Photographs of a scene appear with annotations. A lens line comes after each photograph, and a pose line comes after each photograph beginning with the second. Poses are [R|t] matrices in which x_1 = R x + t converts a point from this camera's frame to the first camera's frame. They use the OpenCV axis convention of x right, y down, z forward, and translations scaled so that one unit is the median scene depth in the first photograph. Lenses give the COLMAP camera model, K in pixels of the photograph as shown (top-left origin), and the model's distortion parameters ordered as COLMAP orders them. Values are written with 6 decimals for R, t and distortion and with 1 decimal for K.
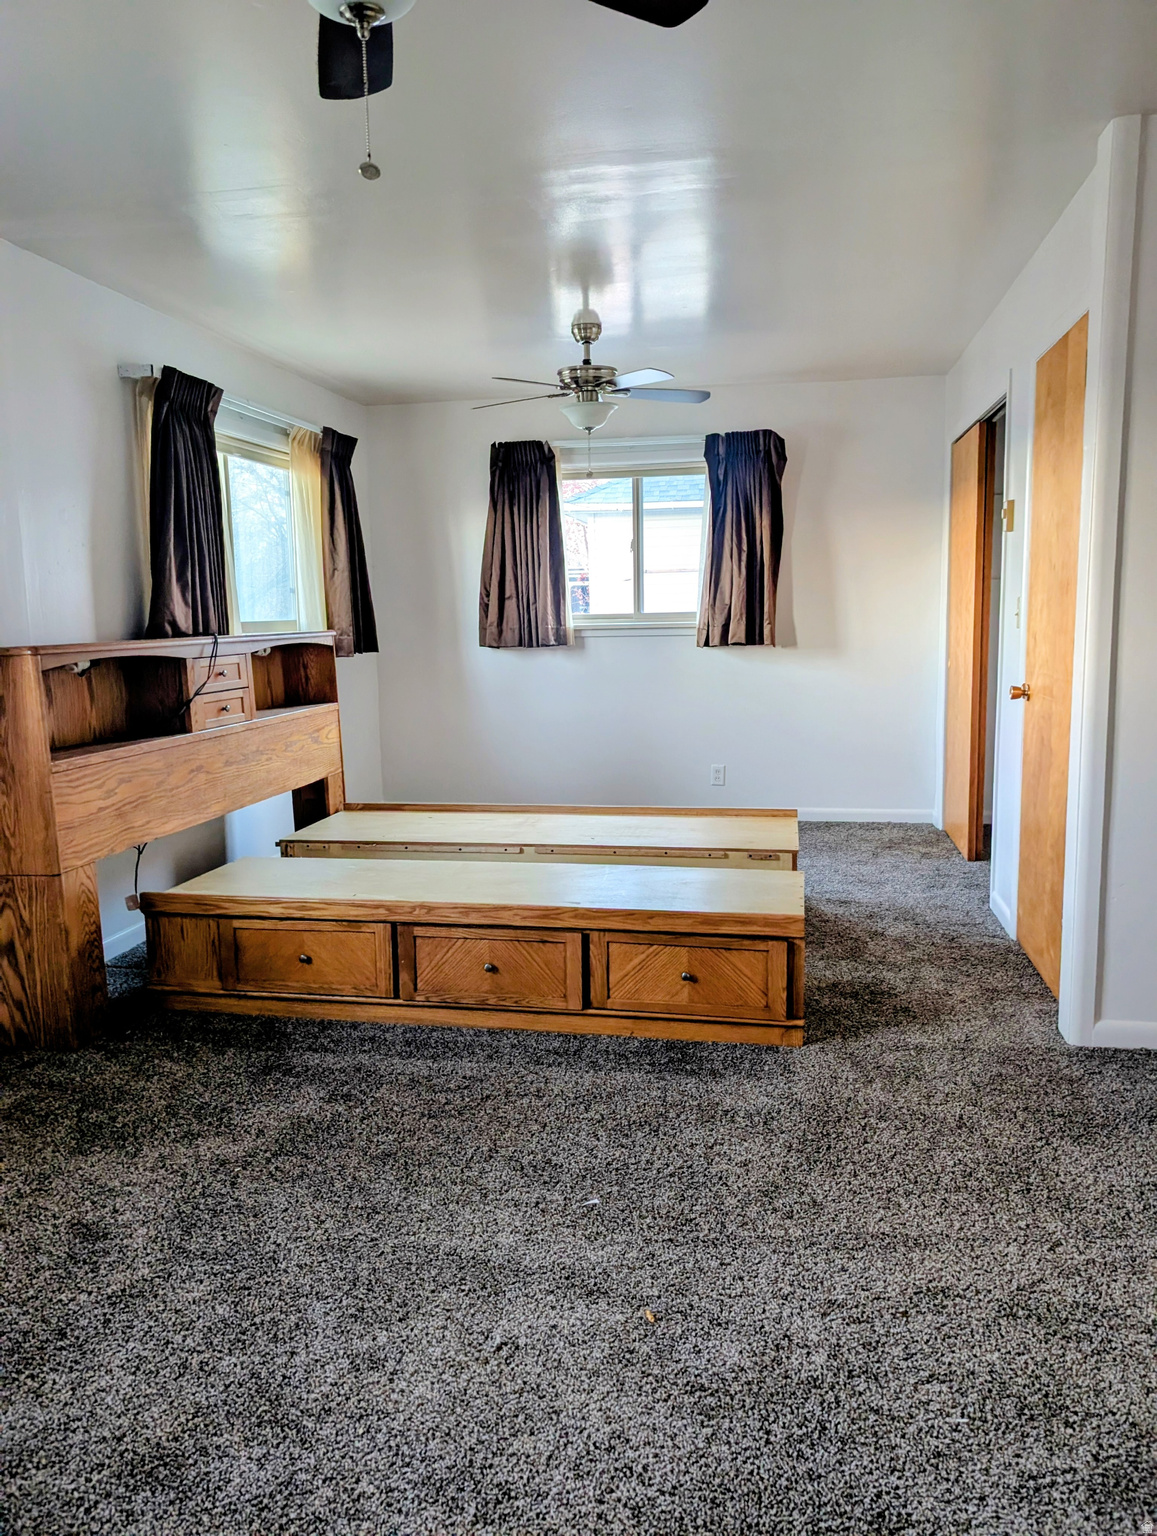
lens RADIAL K [[1105.0, 0, 581.9], [0, 1105.0, 767.1], [0, 0, 1]] dist [0.026484, -0.012557]
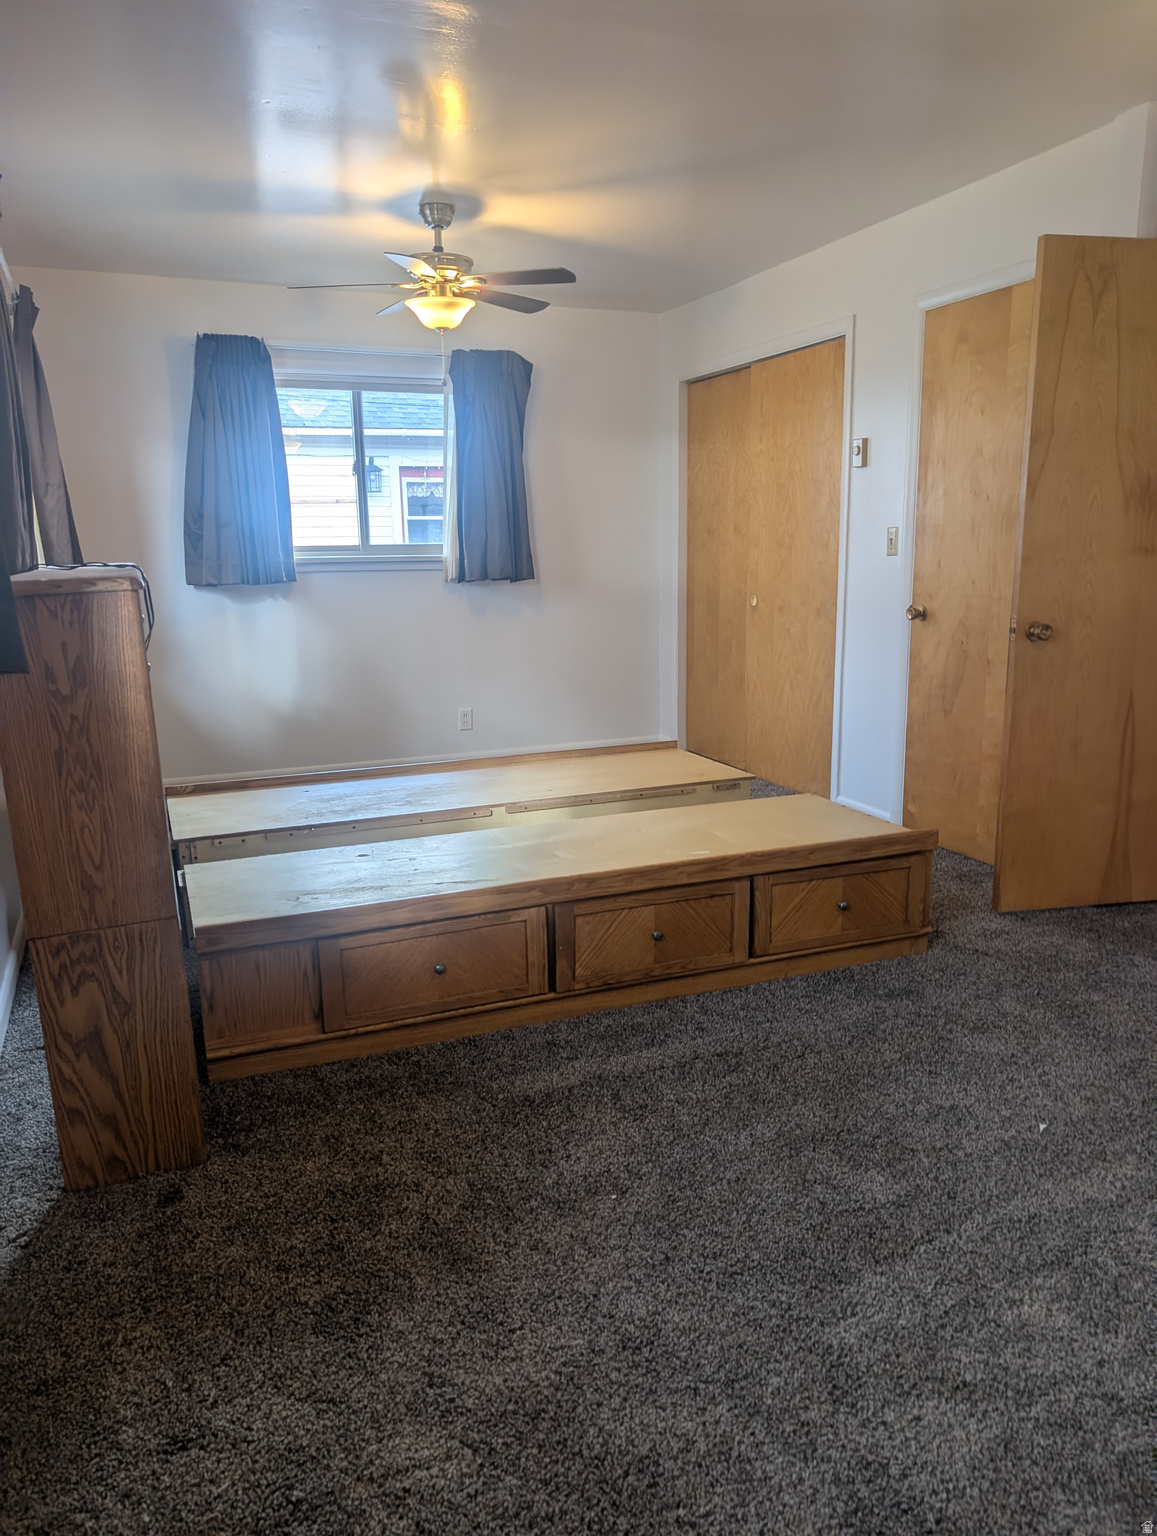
lens RADIAL K [[1105.0, 0, 580.7], [0, 1105.0, 774.7], [0, 0, 1]] dist [0.026484, -0.012557]
pose [[0.834059, -0.107306, 0.541138, -0.608042], [0.077041, 0.993944, 0.078353, -0.022764], [-0.546269, -0.023661, 0.837275, 0.290243]]
